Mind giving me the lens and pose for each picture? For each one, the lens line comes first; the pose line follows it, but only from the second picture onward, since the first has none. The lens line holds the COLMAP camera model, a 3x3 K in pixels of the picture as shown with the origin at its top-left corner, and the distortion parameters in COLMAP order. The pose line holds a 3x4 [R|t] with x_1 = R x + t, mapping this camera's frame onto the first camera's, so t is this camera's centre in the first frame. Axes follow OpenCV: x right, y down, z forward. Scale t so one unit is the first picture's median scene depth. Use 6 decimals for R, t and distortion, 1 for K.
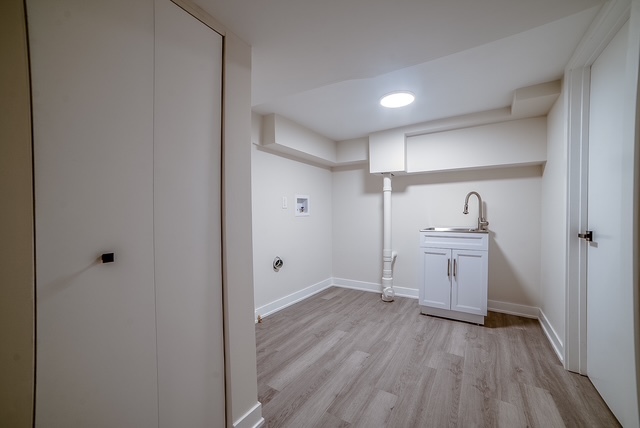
lens RADIAL K [[257.9, 0, 321.2], [0, 257.9, 217.7], [0, 0, 1]] dist [-0.000659, 0.000494]
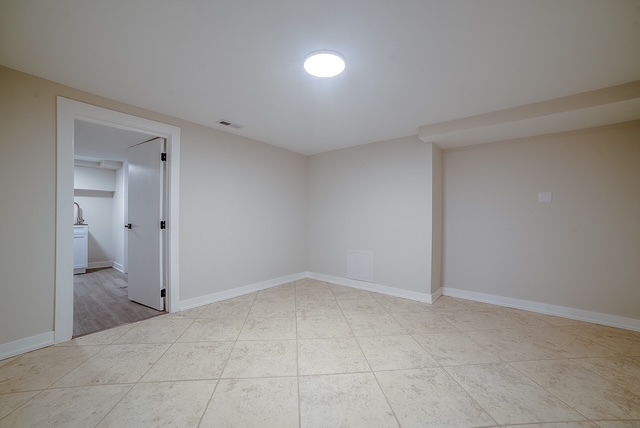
lens RADIAL K [[257.9, 0, 321.2], [0, 257.9, 217.7], [0, 0, 1]] dist [-0.000659, 0.000494]
pose [[0.116156, -0.003826, 0.993224, -0.983352], [0.007544, 0.999967, 0.002970, 0.011518], [-0.993202, 0.007148, 0.116181, -0.888520]]
